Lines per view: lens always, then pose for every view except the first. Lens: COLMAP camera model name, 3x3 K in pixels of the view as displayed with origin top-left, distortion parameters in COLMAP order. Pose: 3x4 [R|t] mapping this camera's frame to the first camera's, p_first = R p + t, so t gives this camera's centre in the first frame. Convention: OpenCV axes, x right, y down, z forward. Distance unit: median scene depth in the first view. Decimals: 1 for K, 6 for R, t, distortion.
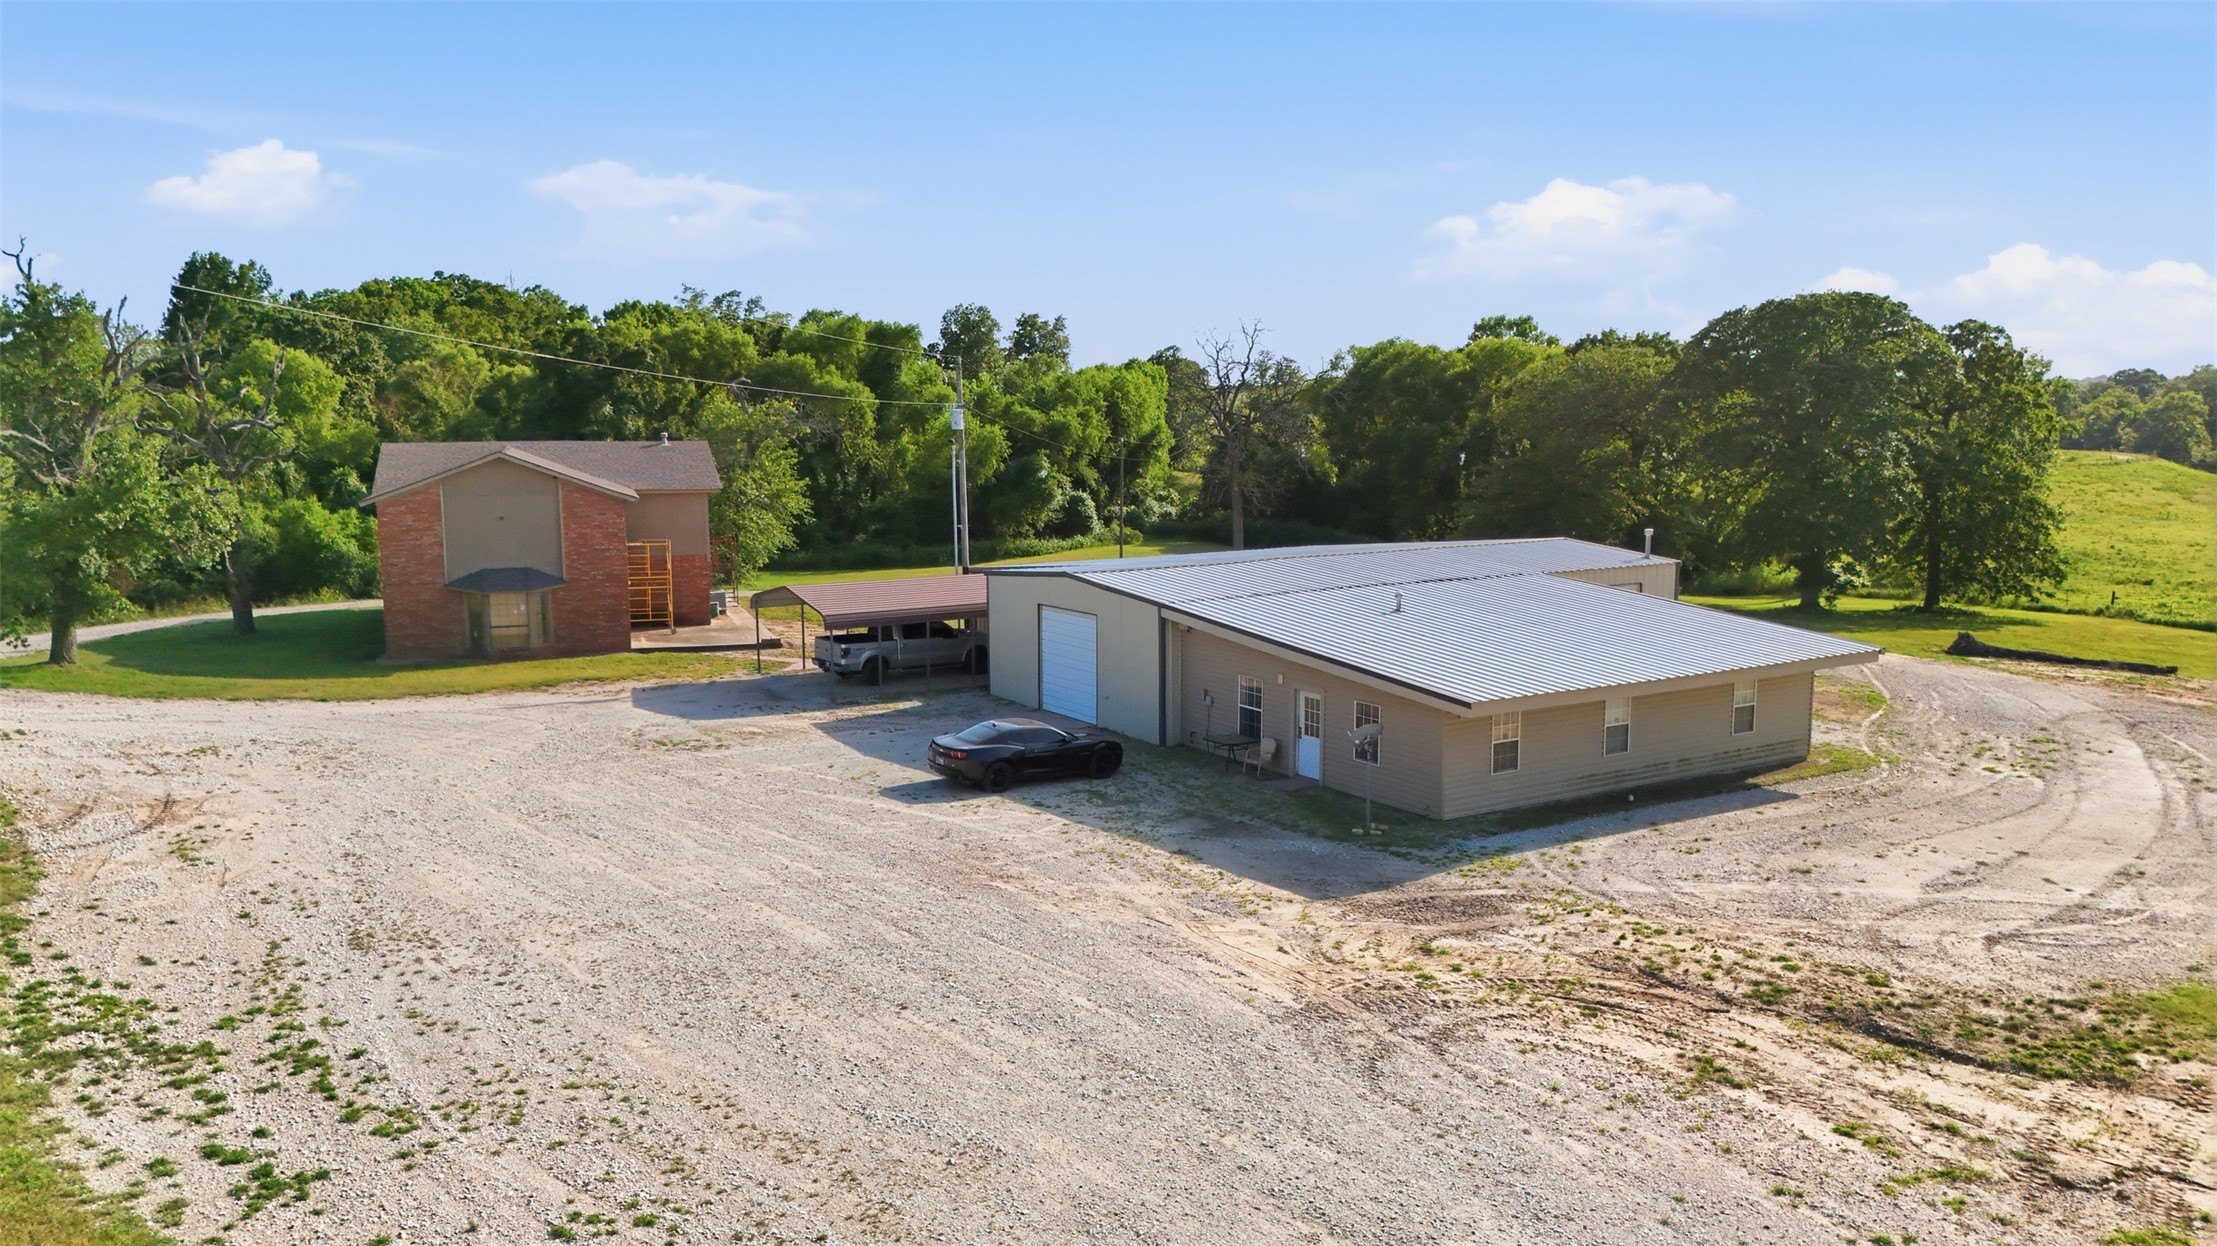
lens RADIAL K [[1633.4, 0, 1120.9], [0, 1633.4, 654.6], [0, 0, 1]] dist [0.071065, -0.067975]
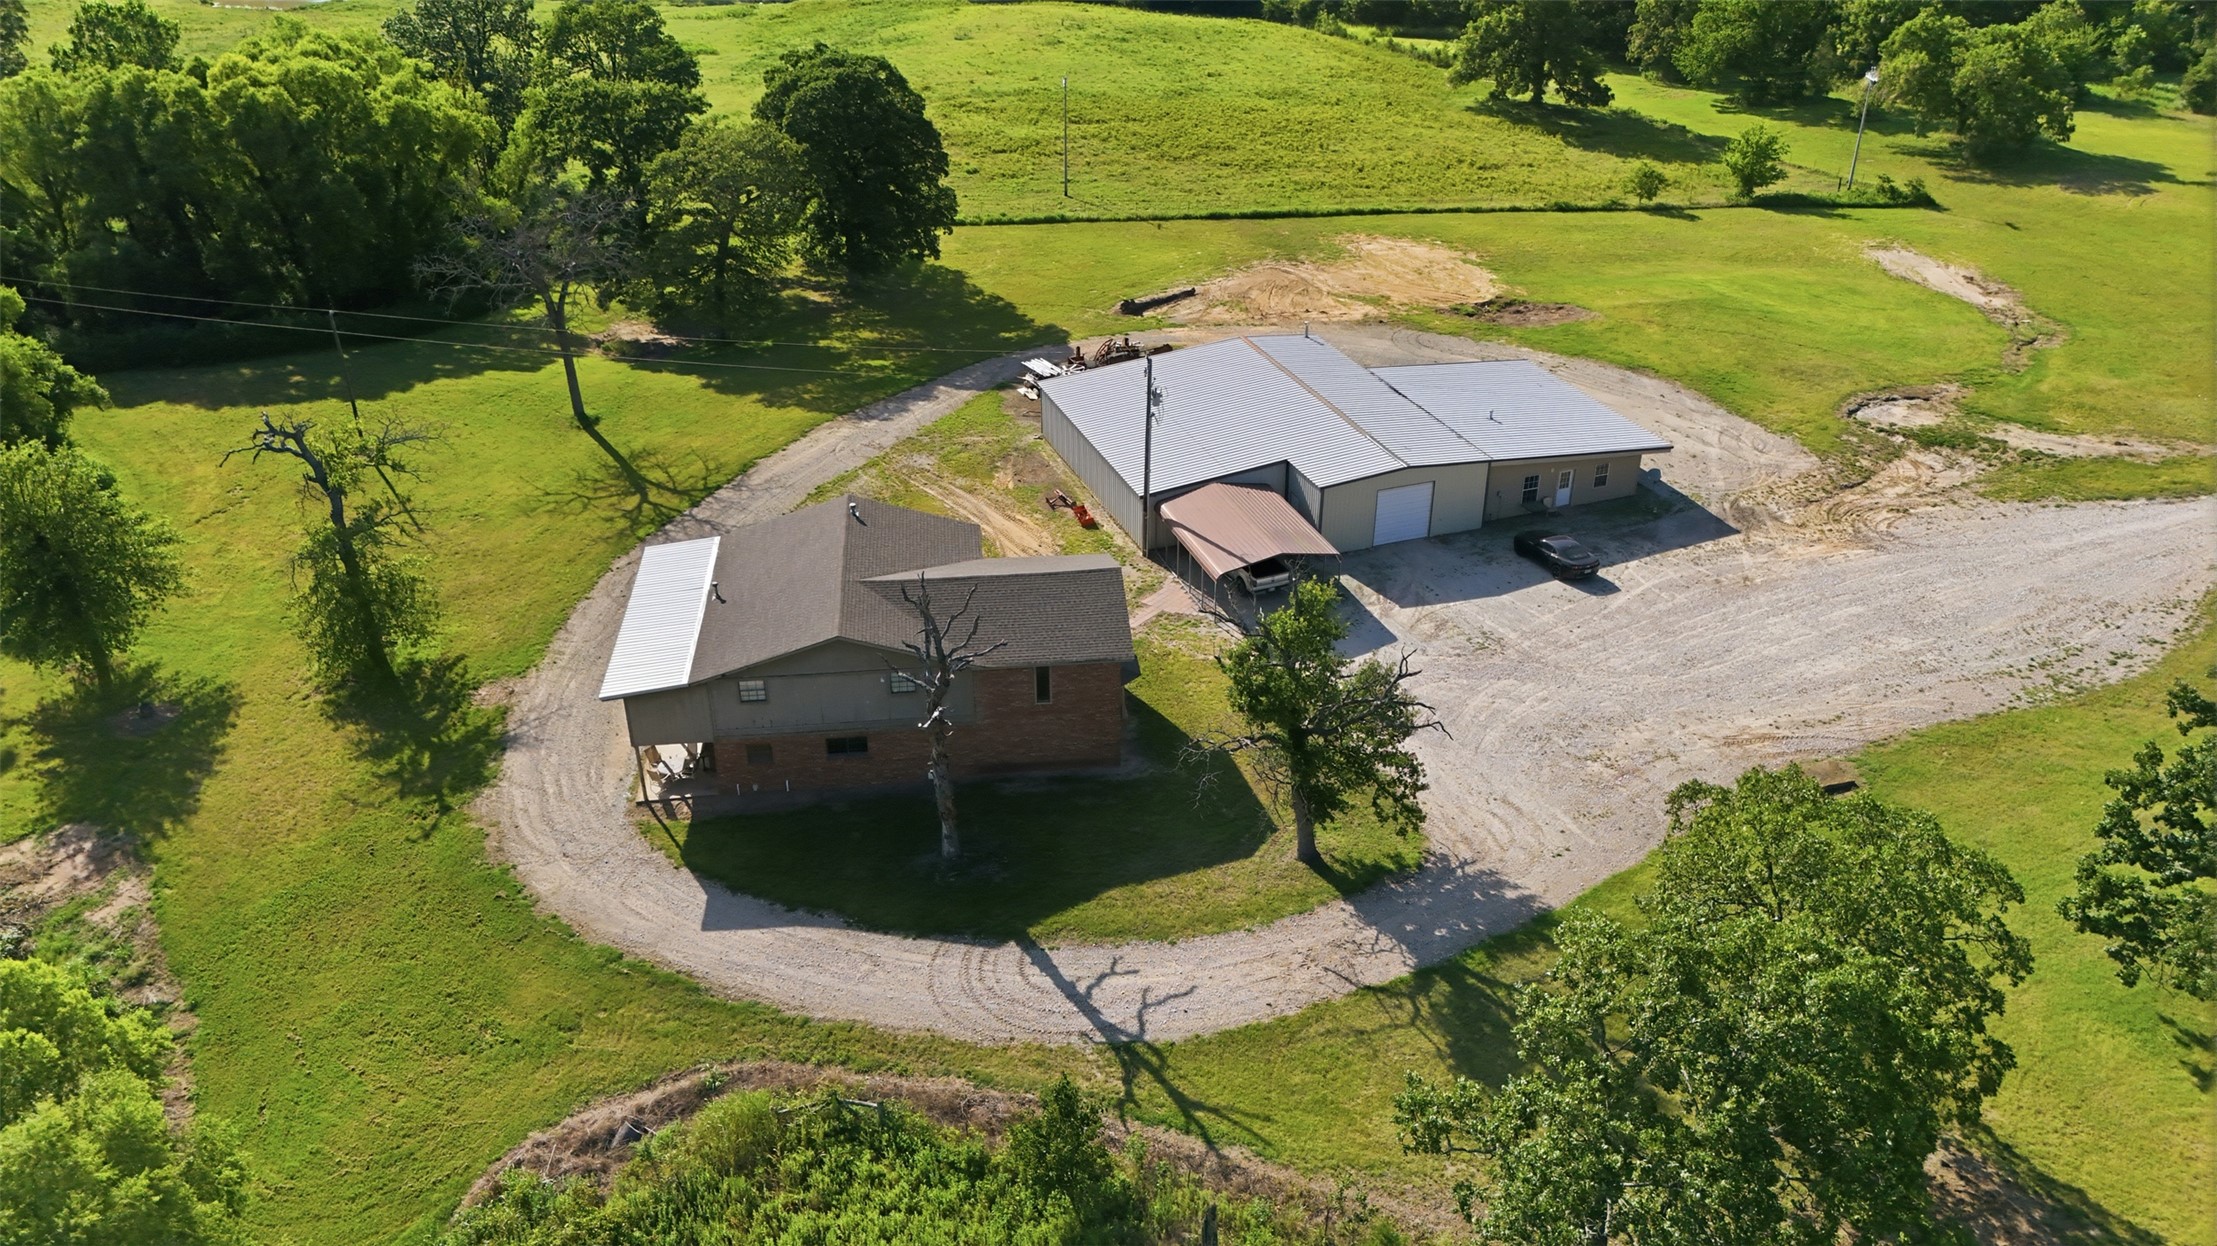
lens RADIAL K [[1633.4, 0, 1109.0], [0, 1633.4, 623.3], [0, 0, 1]] dist [0.071065, -0.067975]
pose [[0.227246, -0.478516, 0.848164, -0.857384], [0.146902, 0.877828, 0.455893, -0.383555], [-0.962694, 0.020997, 0.269778, 0.425748]]
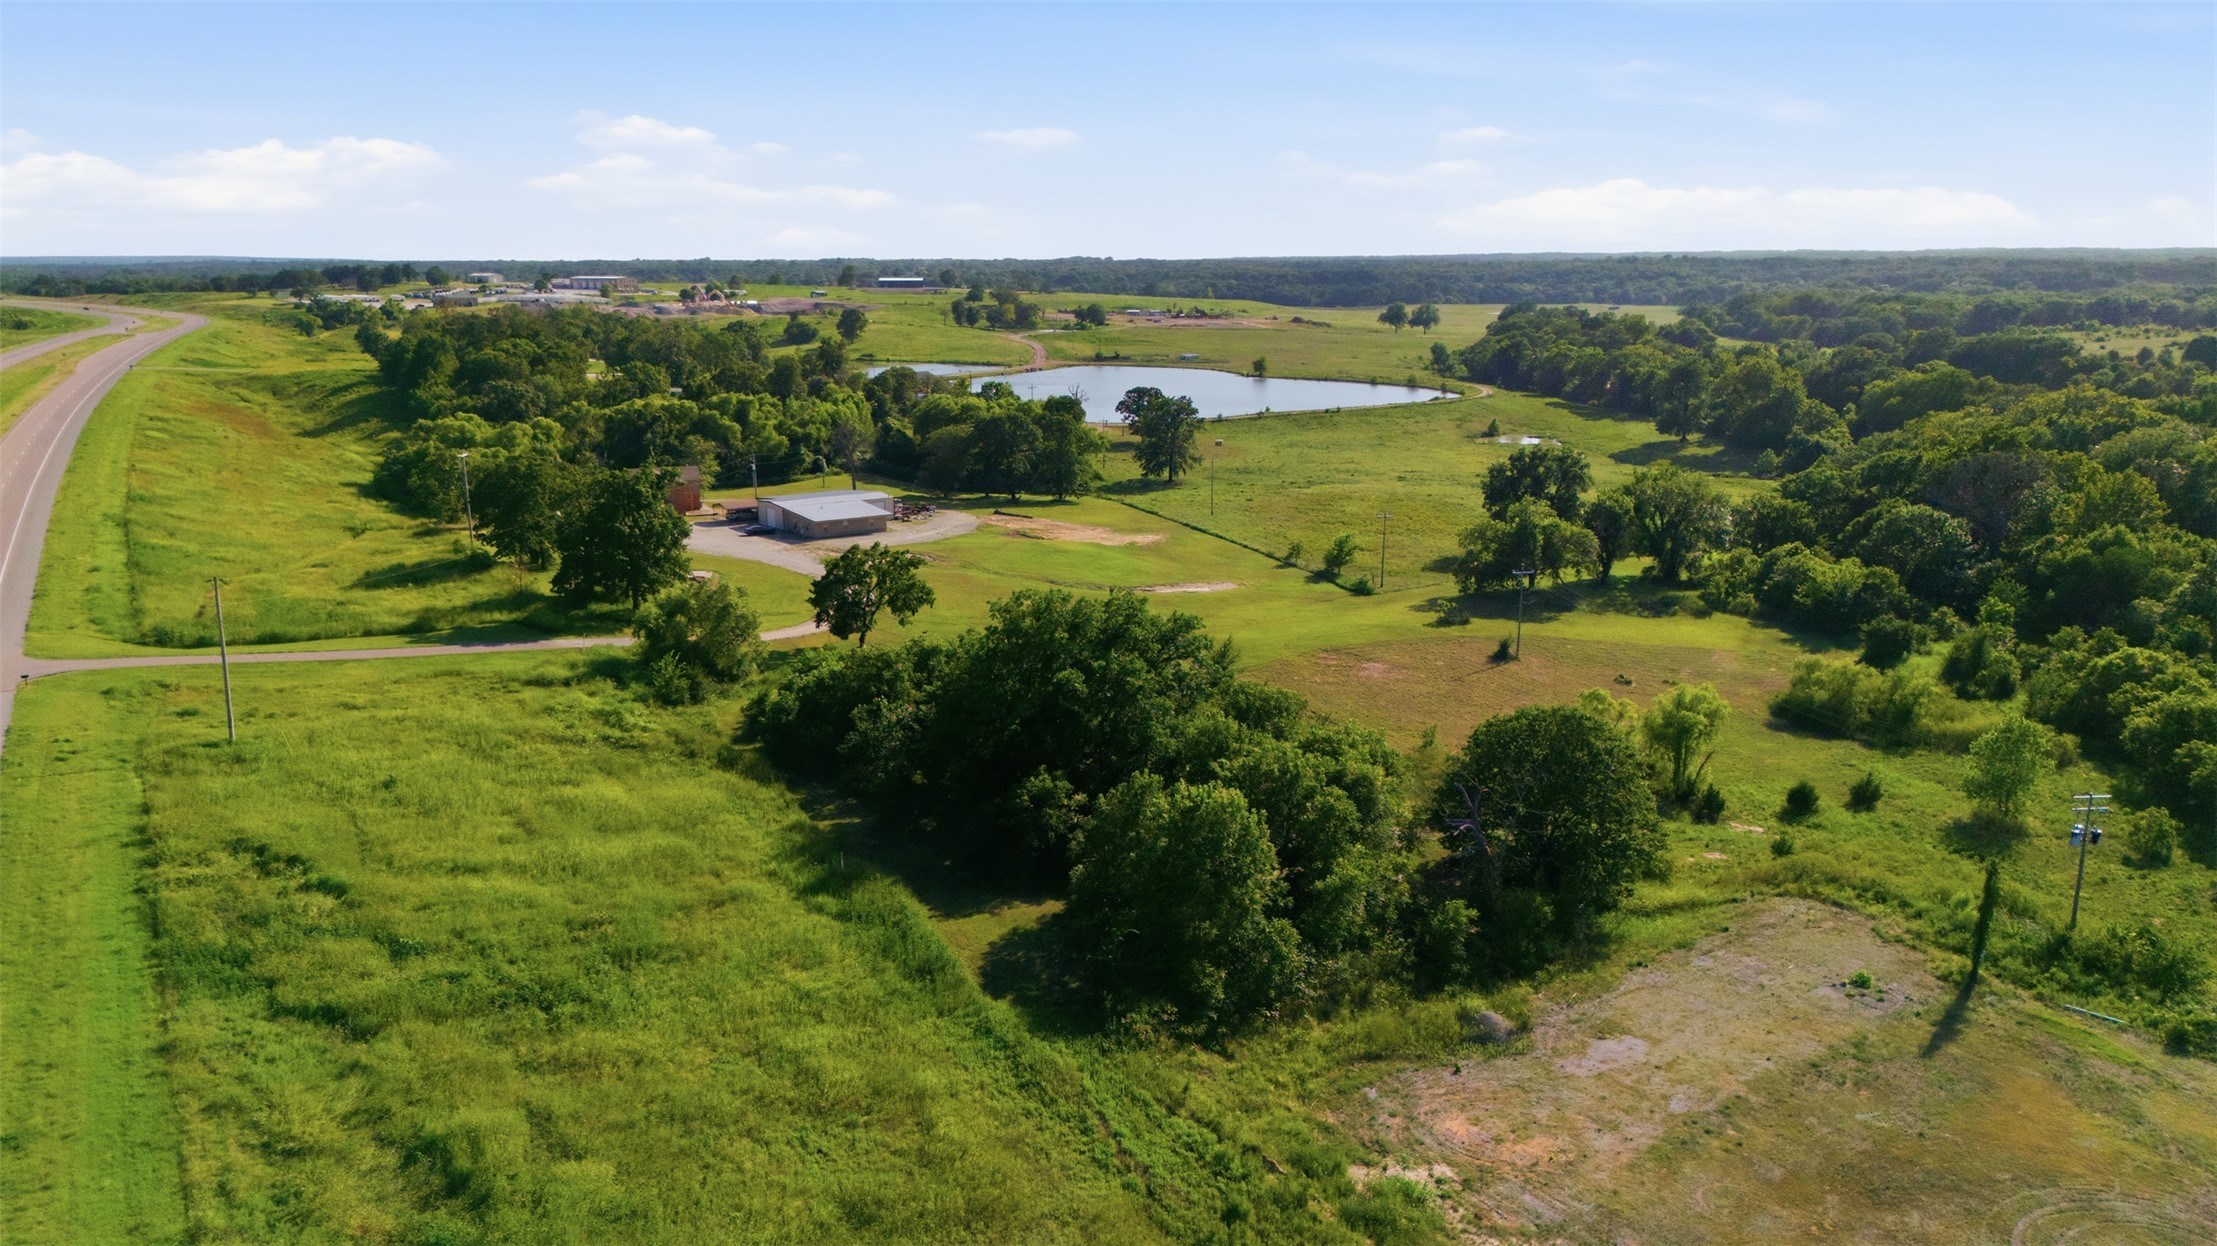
lens RADIAL K [[1633.4, 0, 1112.7], [0, 1633.4, 641.5], [0, 0, 1]] dist [0.071065, -0.067975]
pose [[0.998242, -0.017104, 0.056746, 0.429316], [0.012736, 0.996991, 0.076466, 0.008198], [-0.057883, -0.075609, 0.995456, -2.502184]]
